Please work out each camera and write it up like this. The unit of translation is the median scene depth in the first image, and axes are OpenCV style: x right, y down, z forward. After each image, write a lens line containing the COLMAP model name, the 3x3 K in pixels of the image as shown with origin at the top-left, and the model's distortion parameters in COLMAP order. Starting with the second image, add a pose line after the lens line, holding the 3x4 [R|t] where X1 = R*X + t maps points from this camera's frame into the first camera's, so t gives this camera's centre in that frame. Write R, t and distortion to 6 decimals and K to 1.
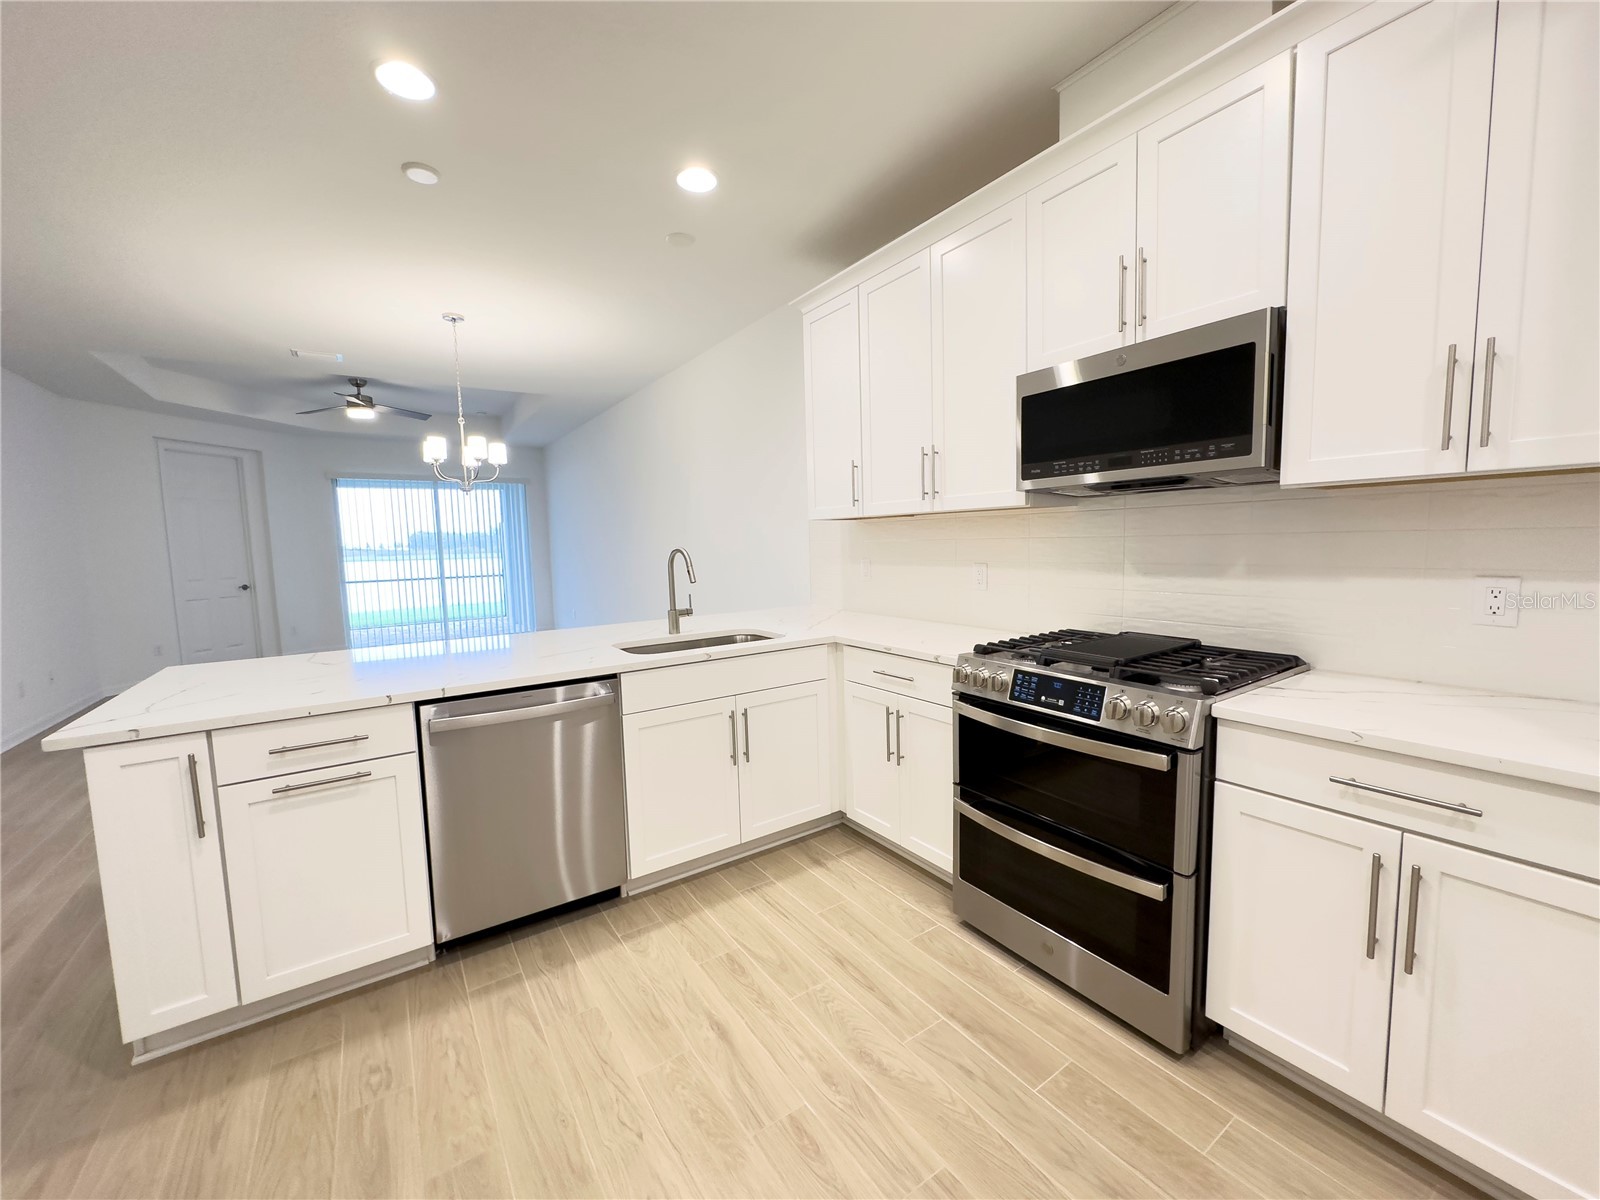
lens RADIAL K [[637.4, 0, 801.1], [0, 637.4, 600.4], [0, 0, 1]] dist [-0.001436, 0.000965]
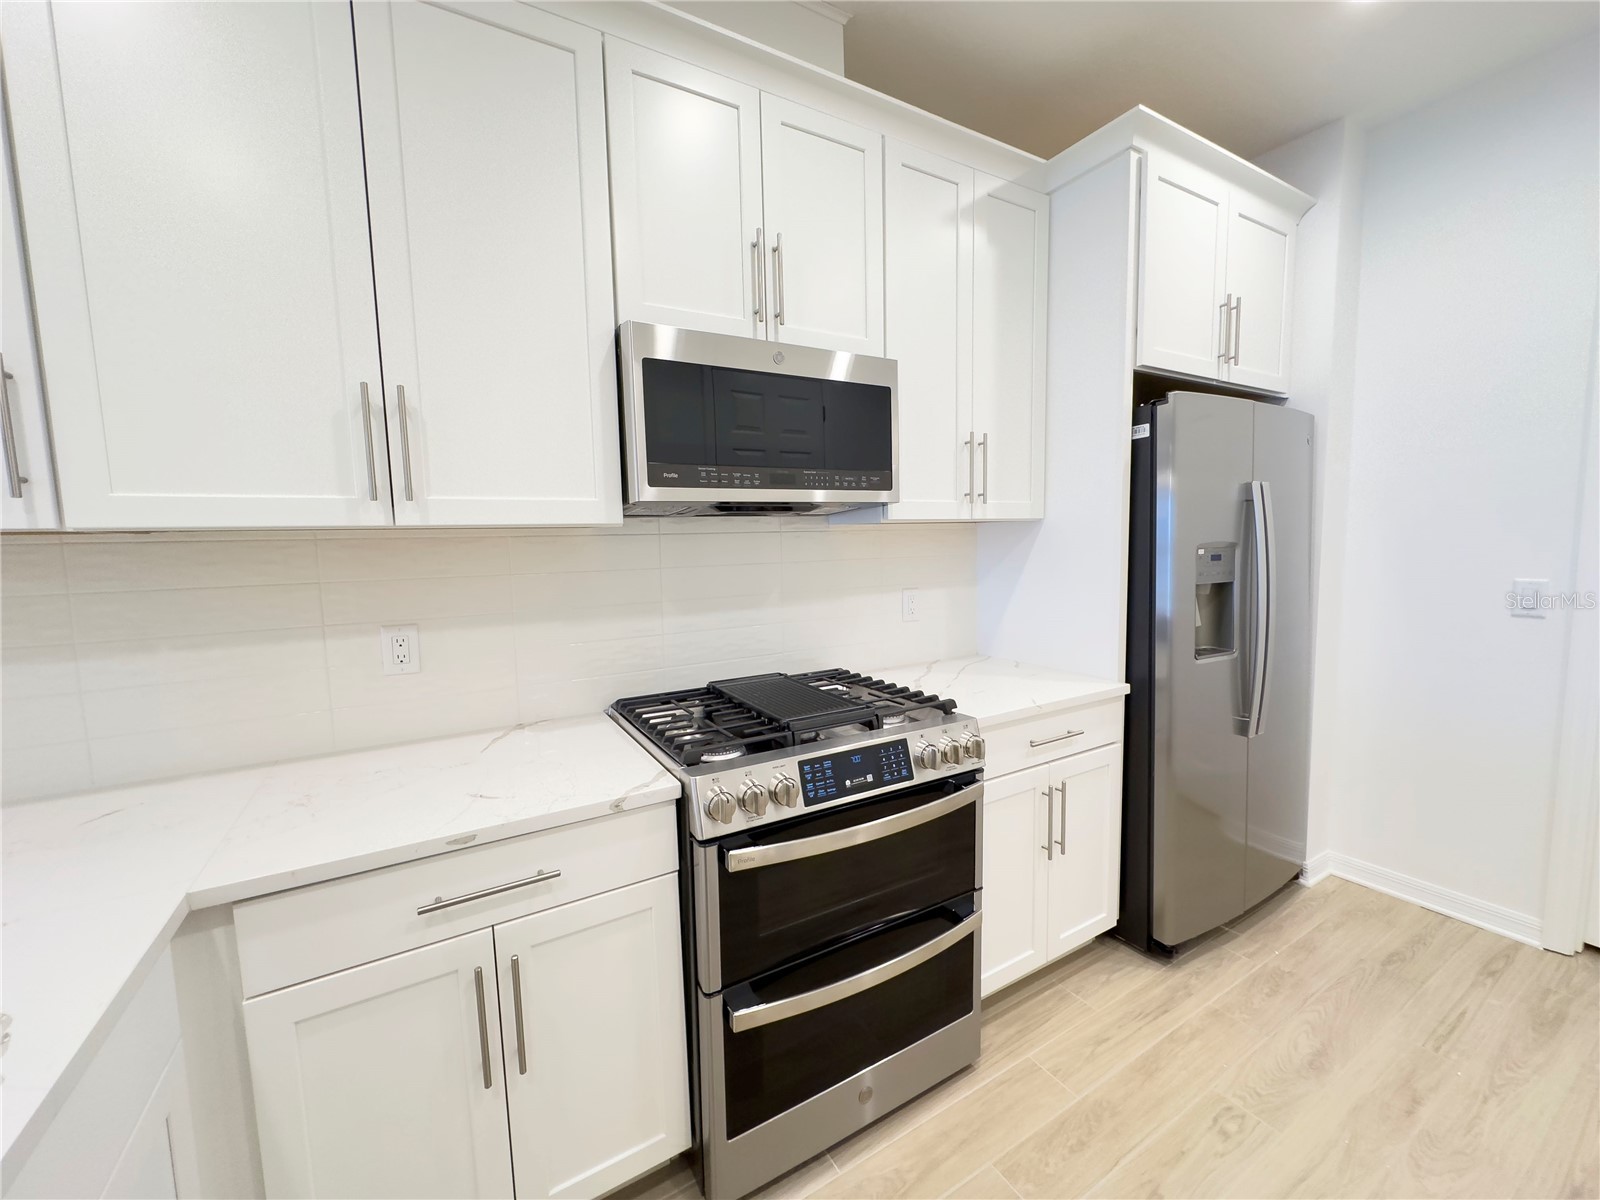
lens RADIAL K [[637.4, 0, 798.1], [0, 637.4, 600.3], [0, 0, 1]] dist [-0.001436, 0.000965]
pose [[0.068480, -0.071571, 0.995082, -0.338334], [0.117450, 0.991066, 0.063199, -0.108704], [-0.990715, 0.112544, 0.076274, 0.918442]]
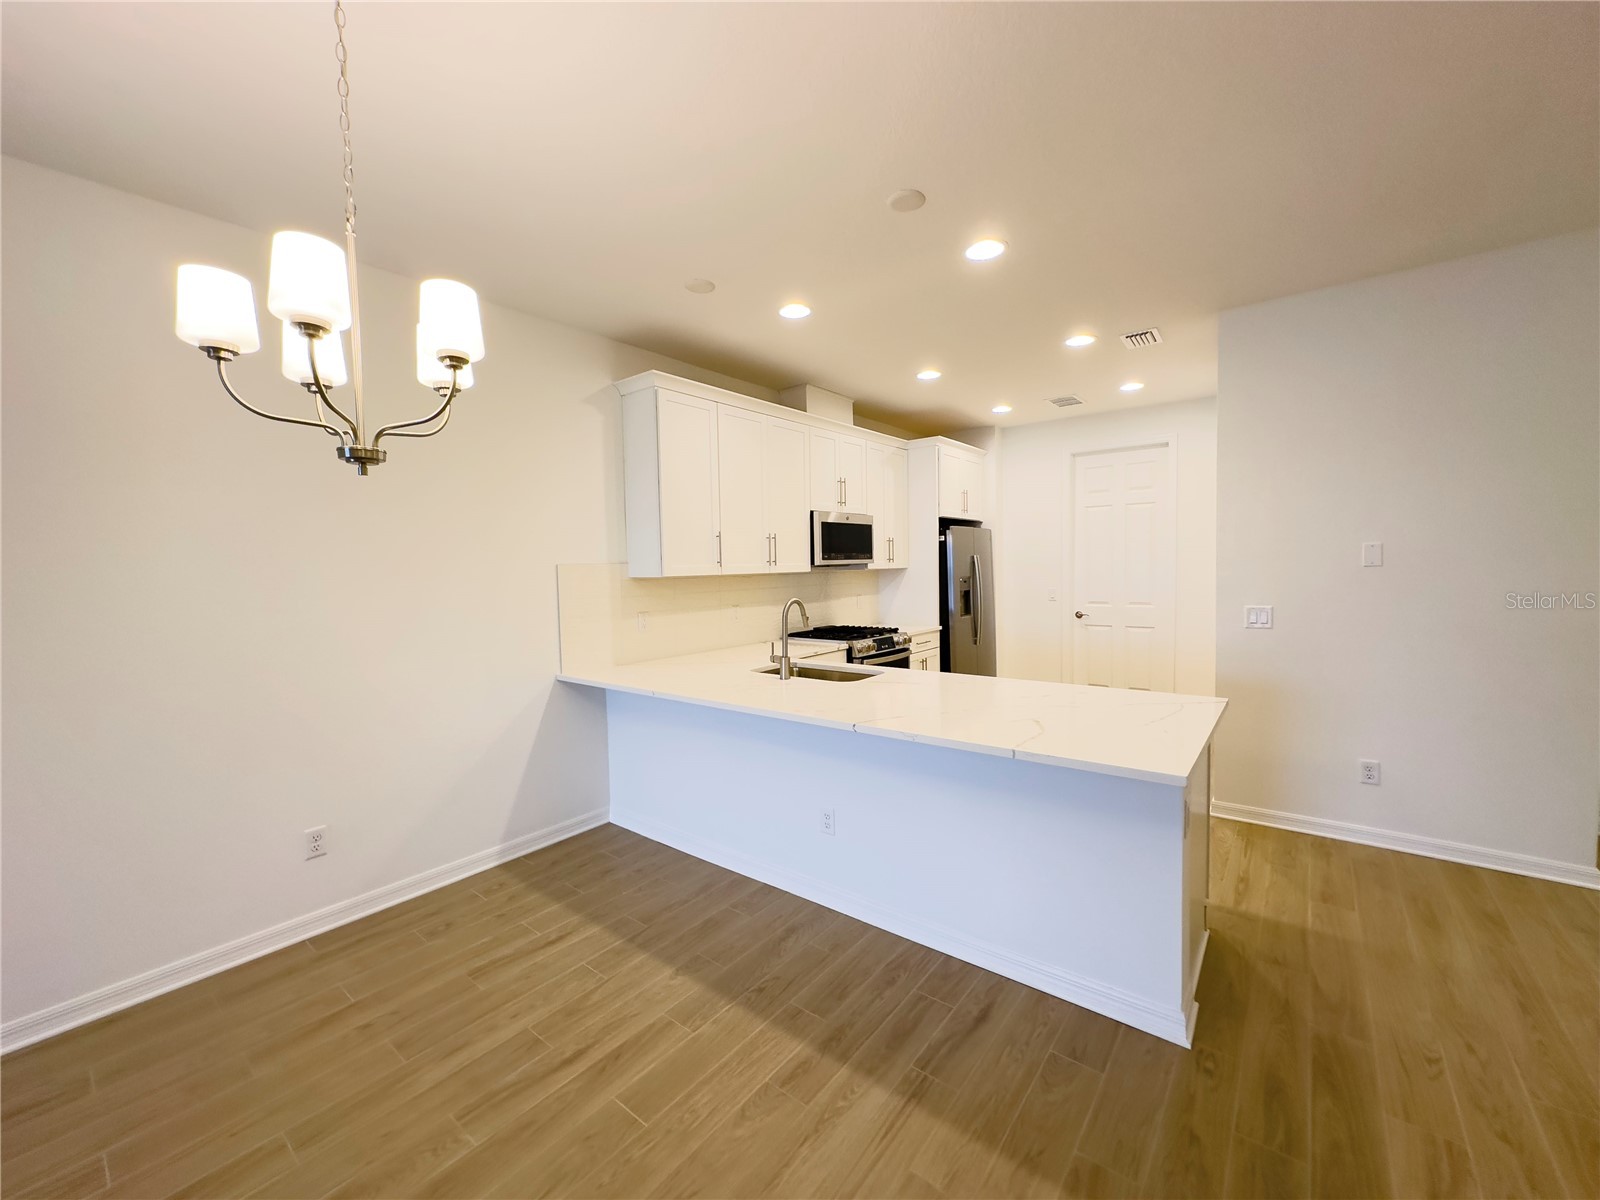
lens RADIAL K [[637.4, 0, 792.6], [0, 637.4, 606.8], [0, 0, 1]] dist [-0.001436, 0.000965]
pose [[-0.287266, -0.027341, 0.957461, -1.882838], [0.121416, 0.990490, 0.064713, -0.207634], [-0.950124, 0.134841, -0.281214, 1.936618]]
